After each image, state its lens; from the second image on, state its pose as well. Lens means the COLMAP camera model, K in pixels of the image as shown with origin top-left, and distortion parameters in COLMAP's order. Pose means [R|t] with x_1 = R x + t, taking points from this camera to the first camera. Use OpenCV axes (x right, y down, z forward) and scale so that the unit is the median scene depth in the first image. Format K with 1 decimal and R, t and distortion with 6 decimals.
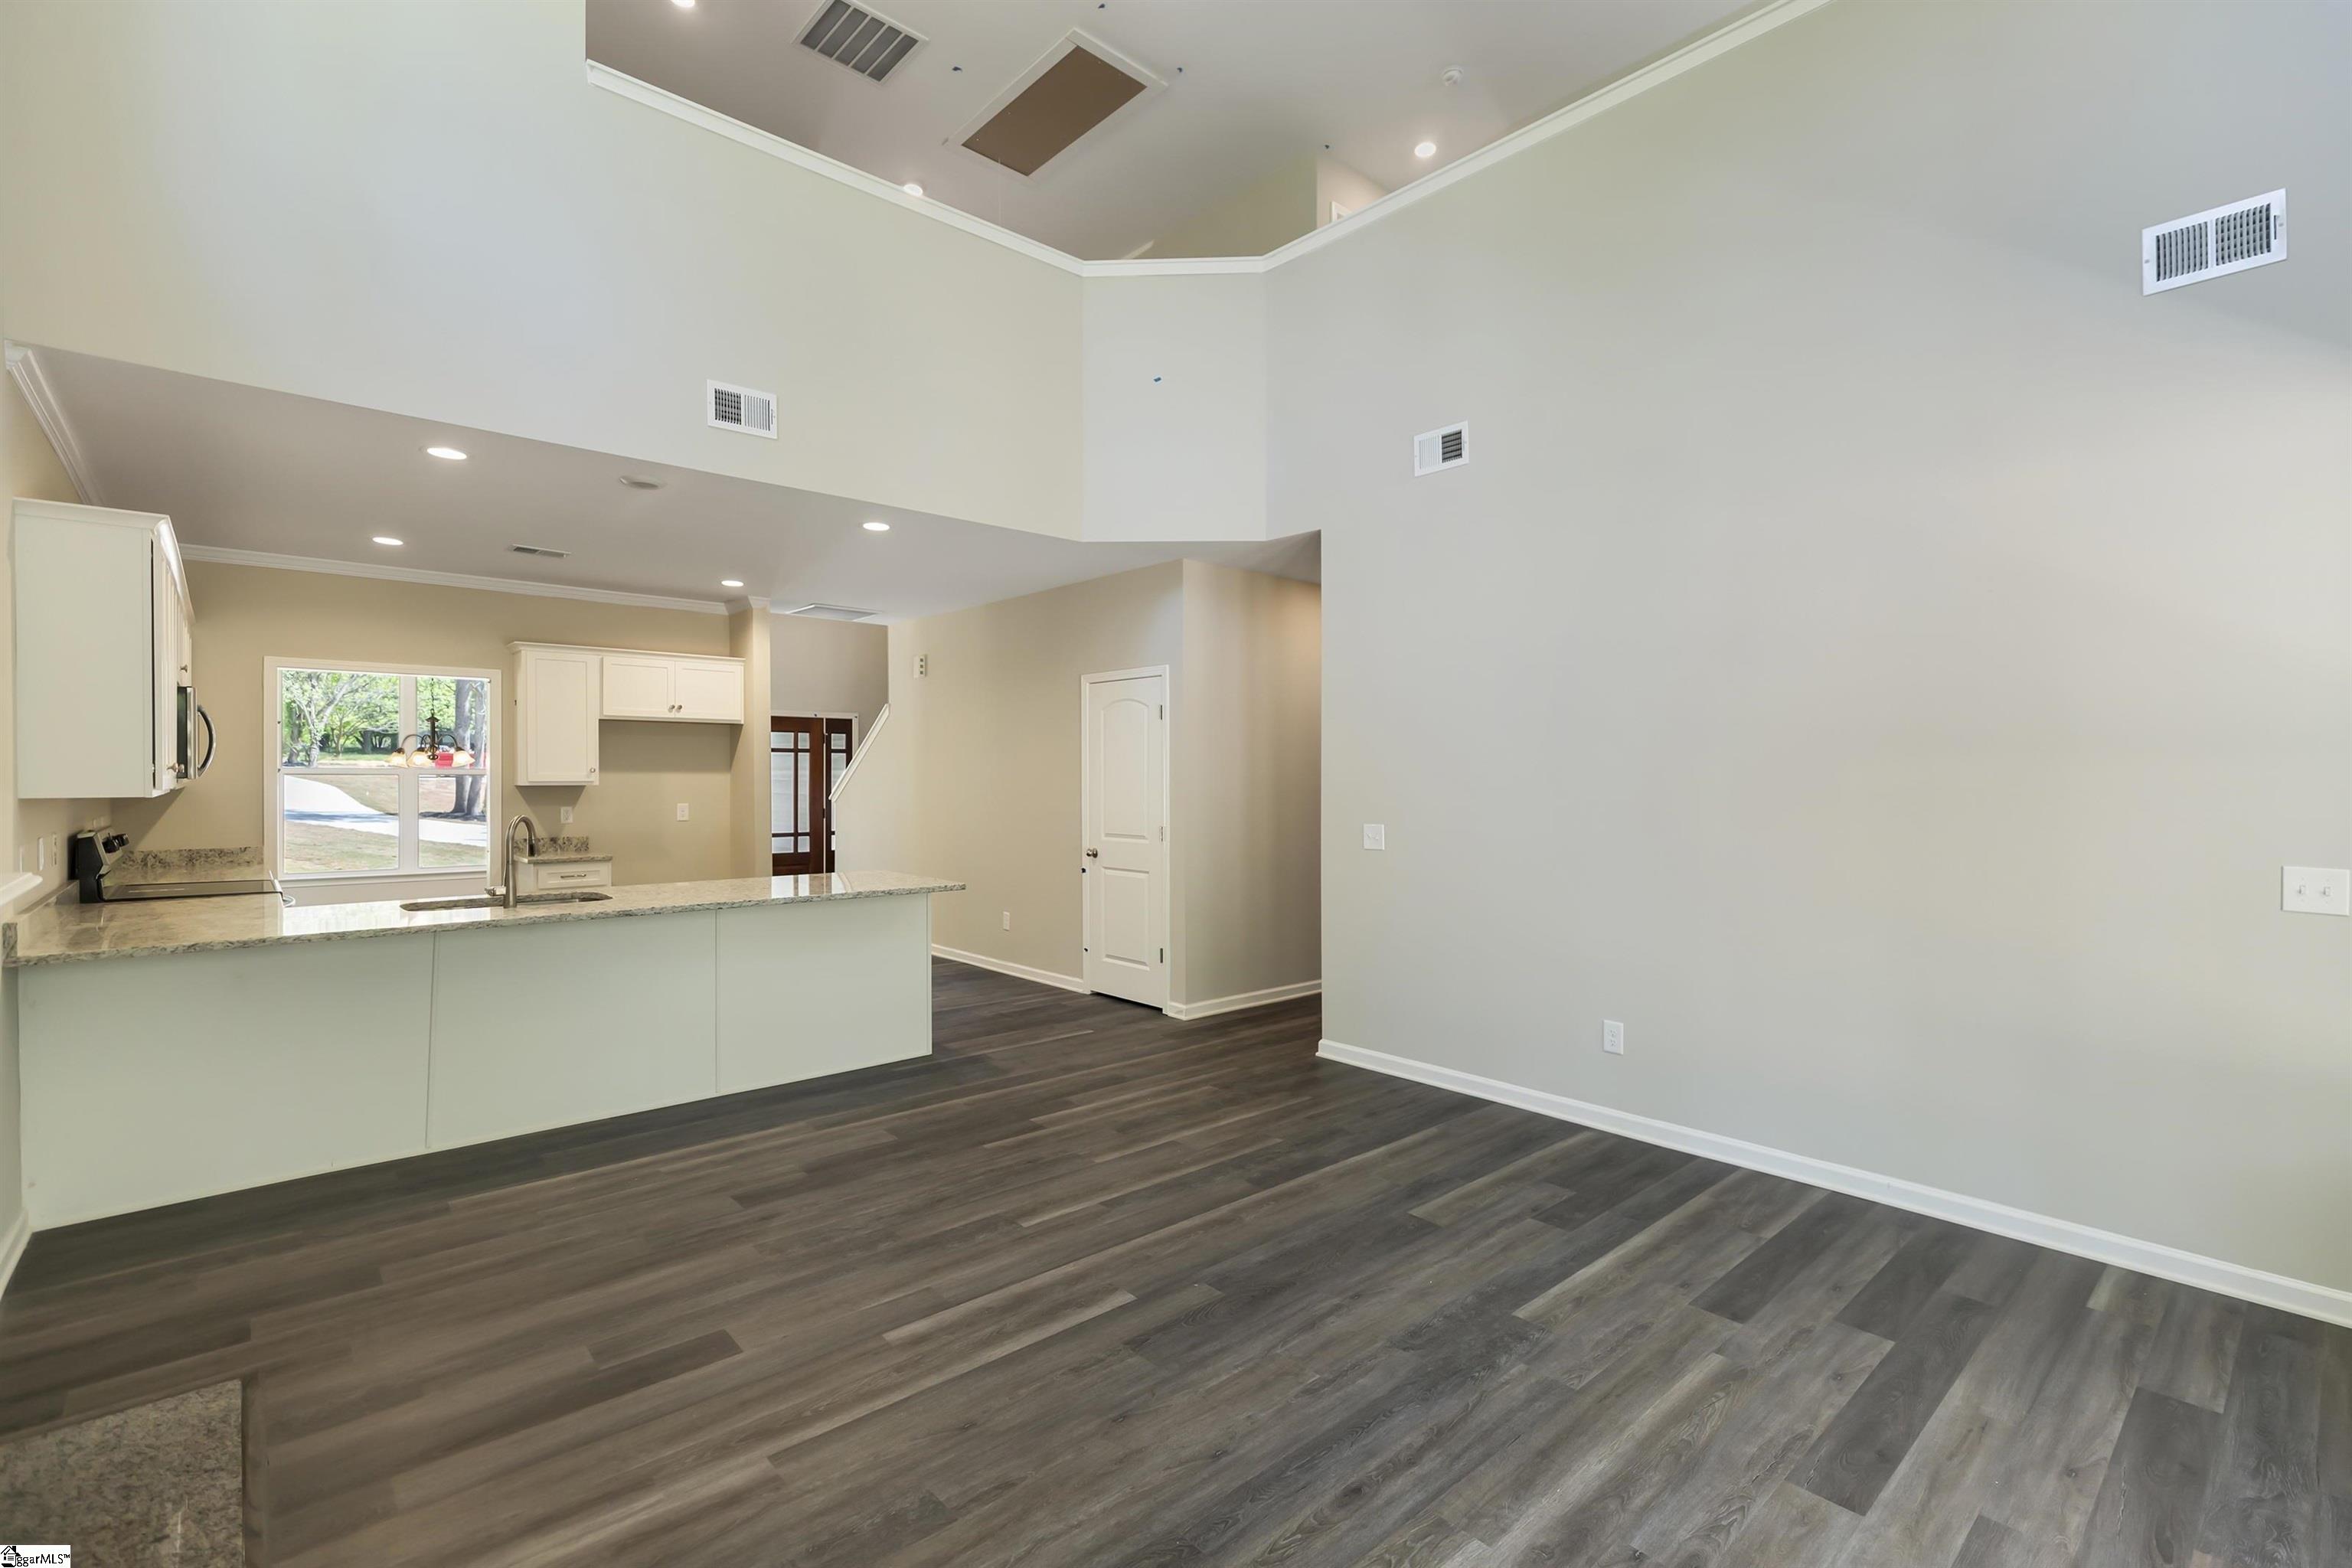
lens RADIAL K [[1067.2, 0, 1193.0], [0, 1067.2, 758.6], [0, 0, 1]] dist [0.010122, -0.001999]
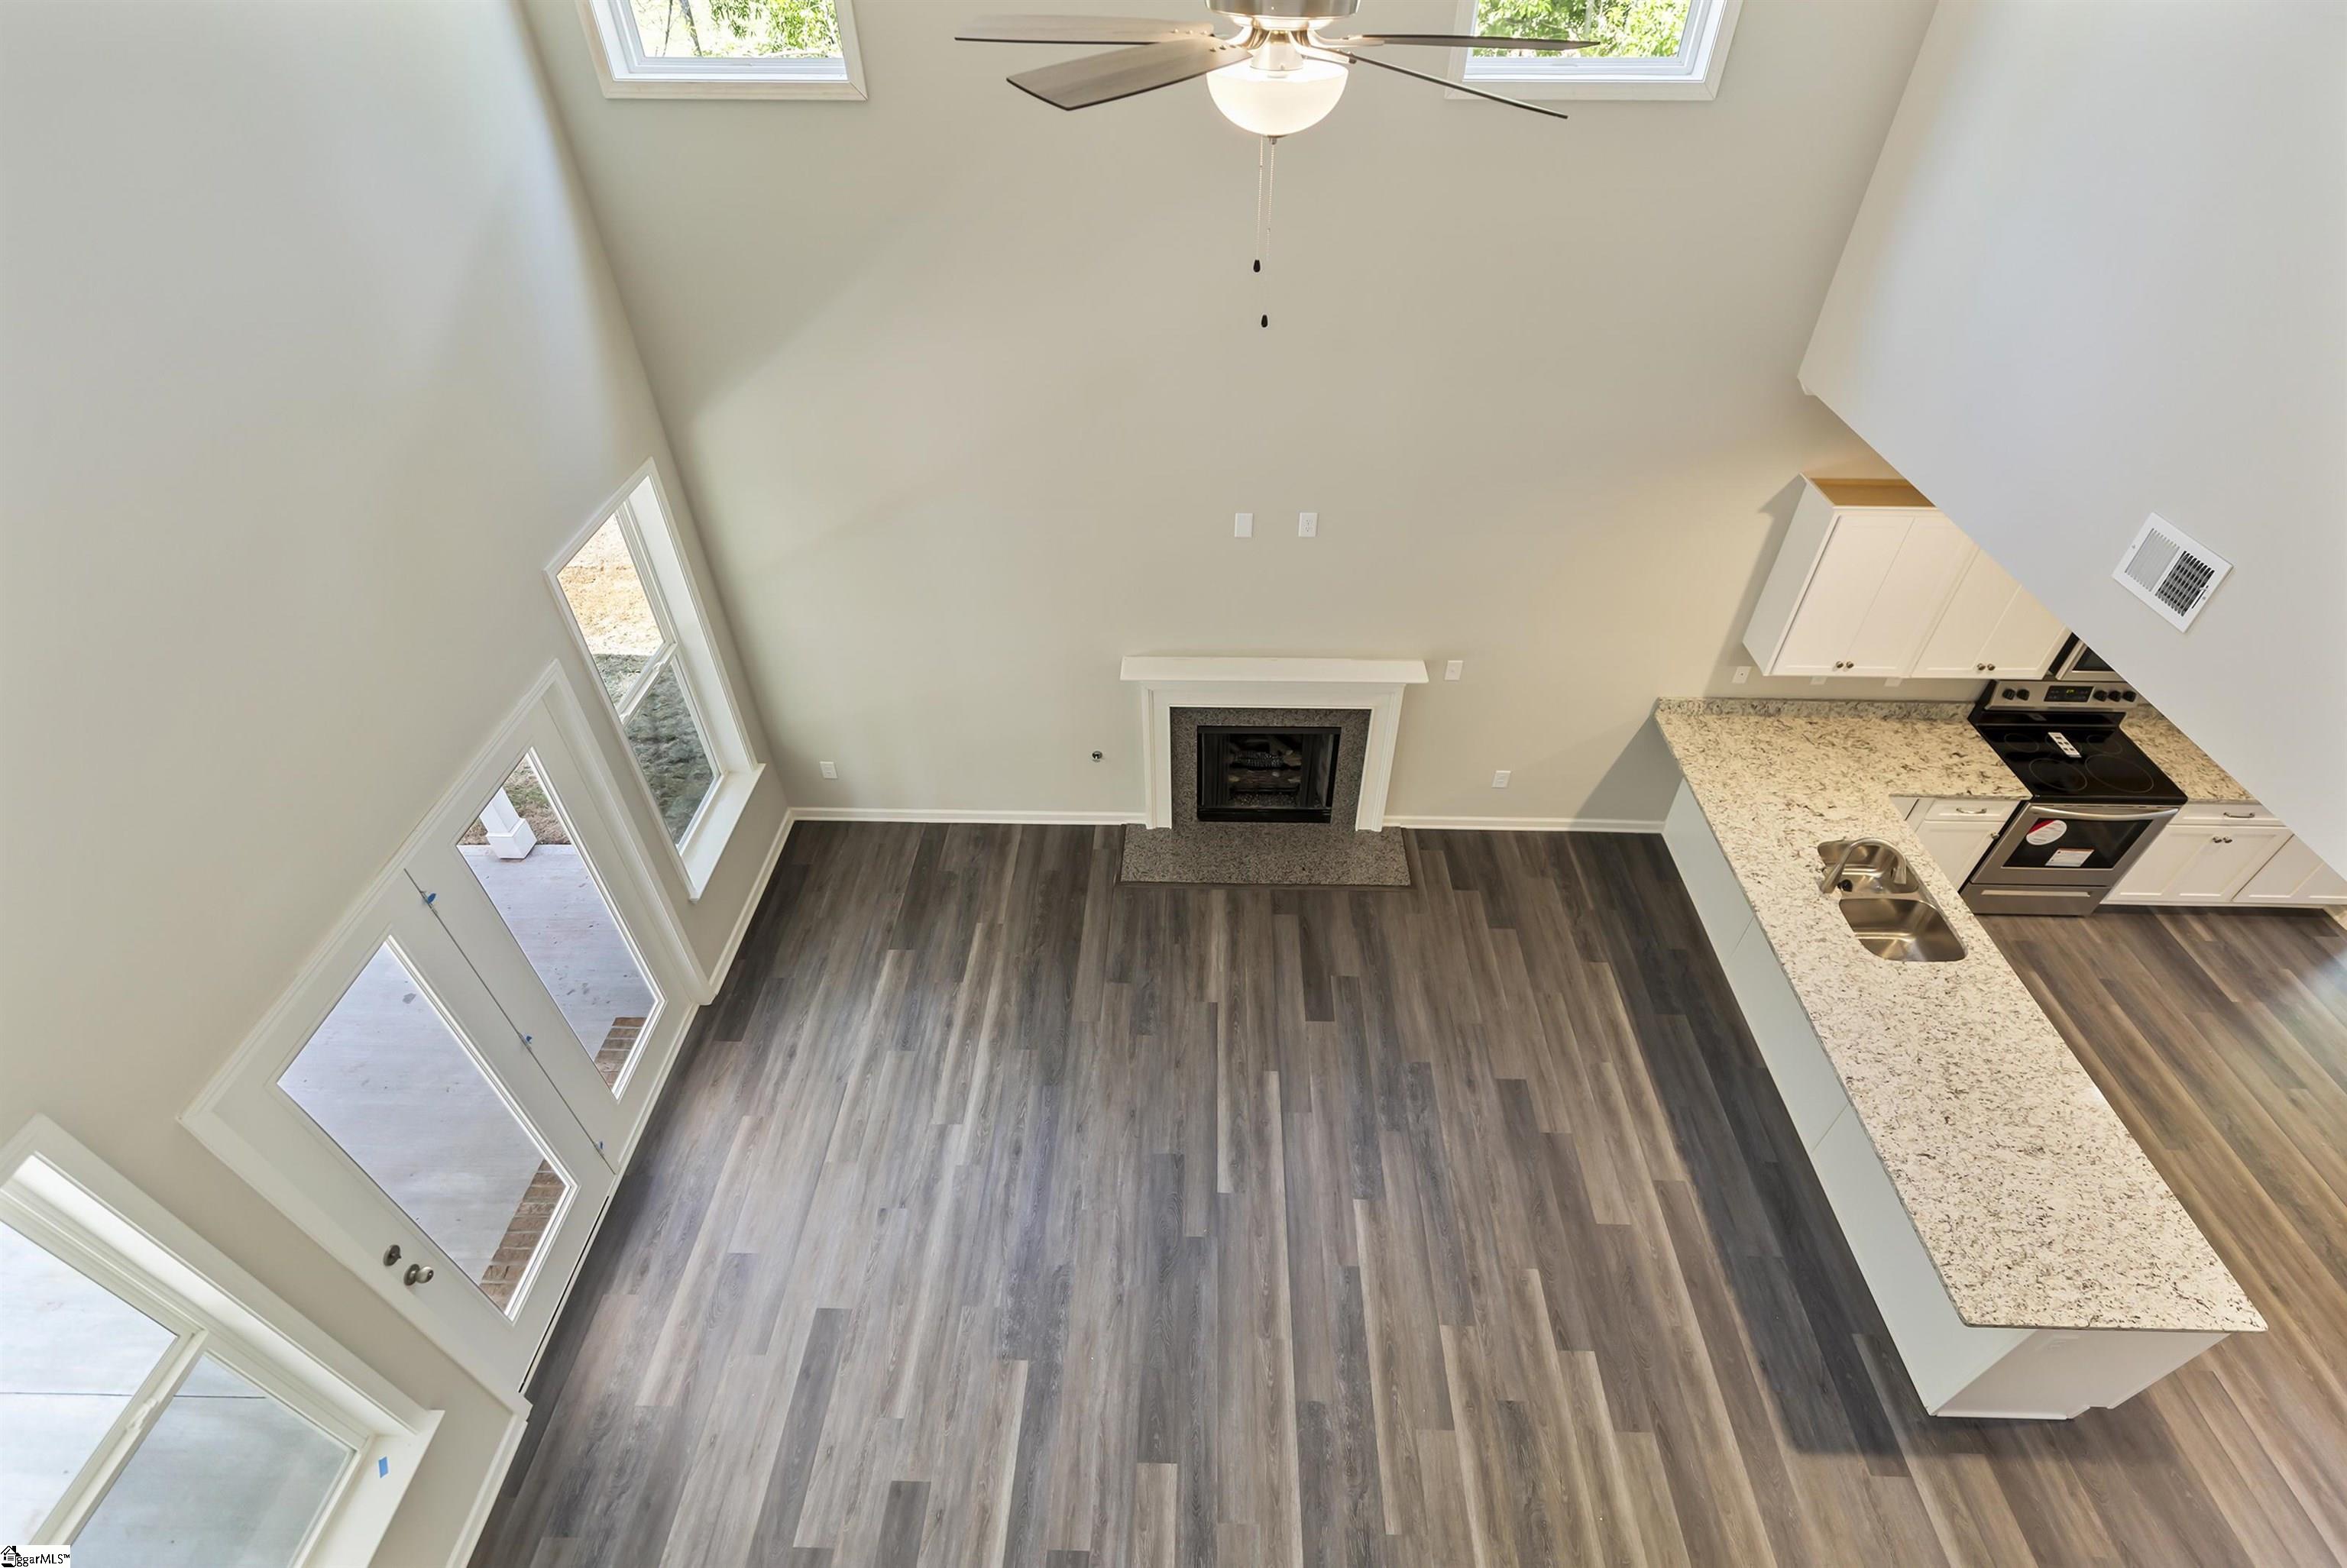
lens RADIAL K [[1064.7, 0, 1185.3], [0, 1064.7, 770.1], [0, 0, 1]] dist [0.010122, -0.001999]
pose [[-0.690557, 0.469609, -0.550090, 0.394815], [0.007137, 0.764938, 0.644064, -0.702866], [0.723243, 0.440837, -0.531585, 1.086108]]
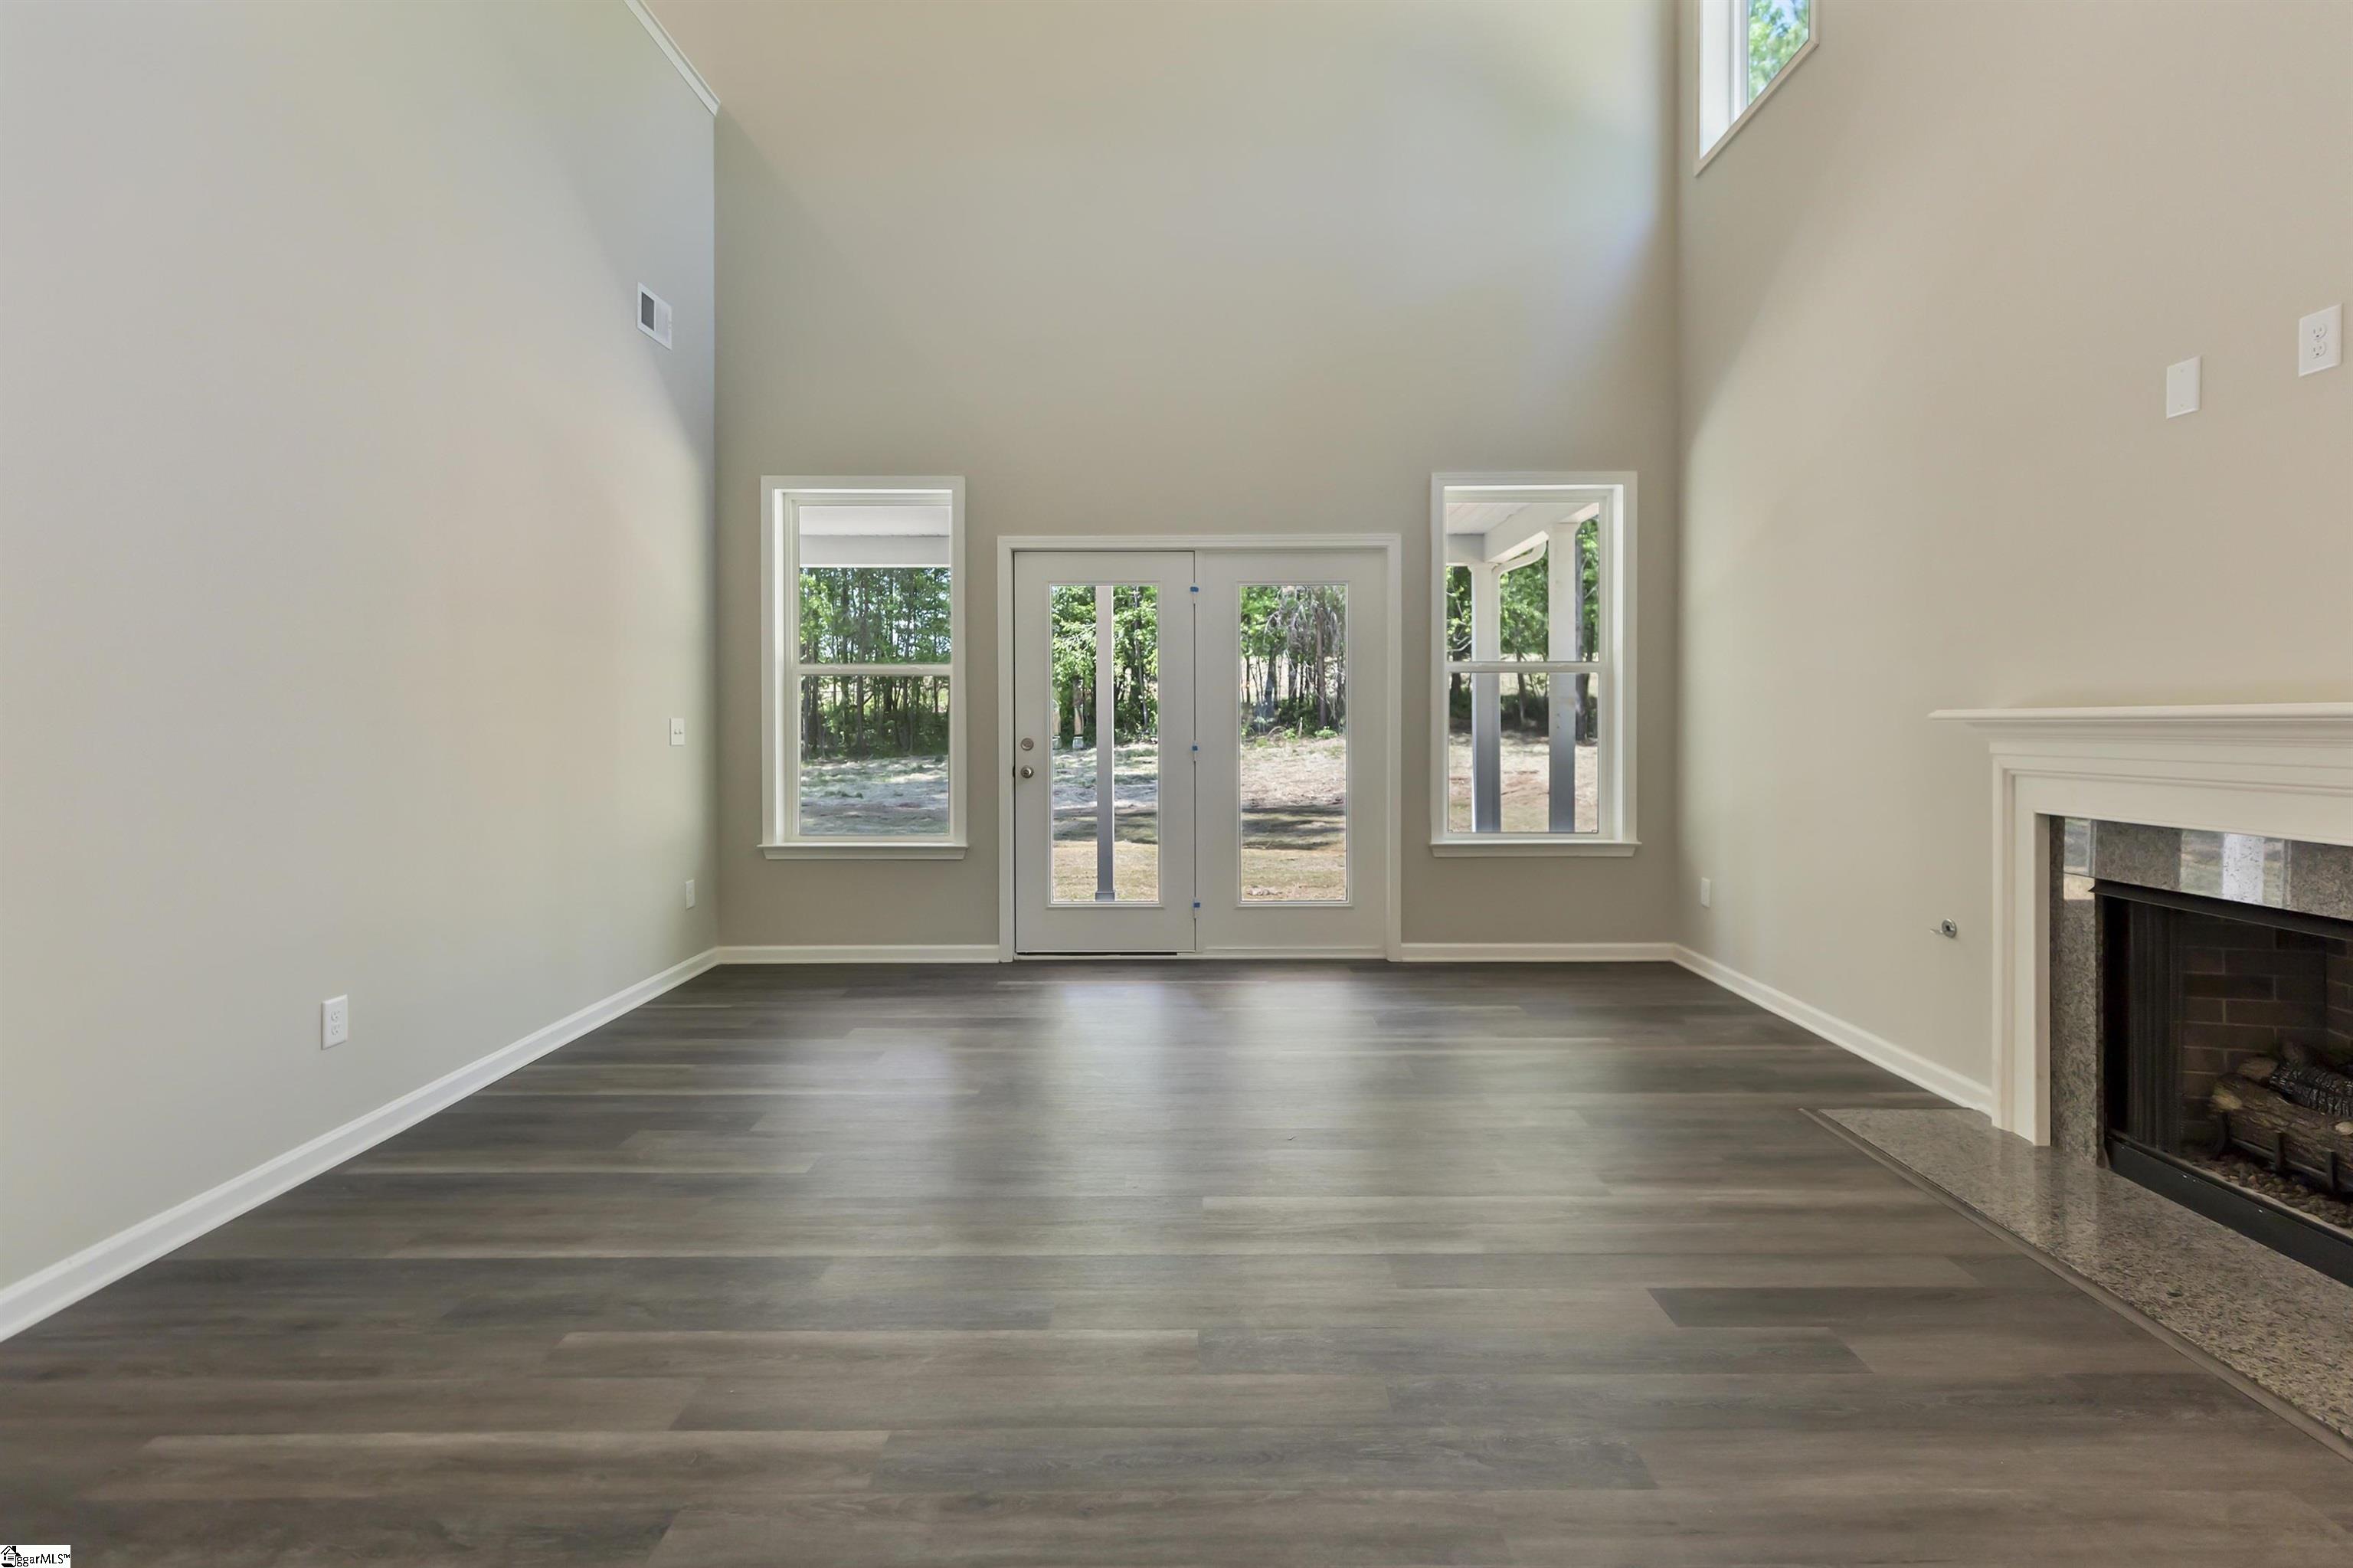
lens RADIAL K [[1067.6, 0, 1181.5], [0, 1067.6, 705.0], [0, 0, 1]] dist [0.010122, -0.001999]
pose [[-0.737736, 0.004159, 0.675076, -0.459294], [-0.010914, 0.999777, -0.018086, 0.077797], [-0.675001, -0.020710, -0.737526, 1.196496]]
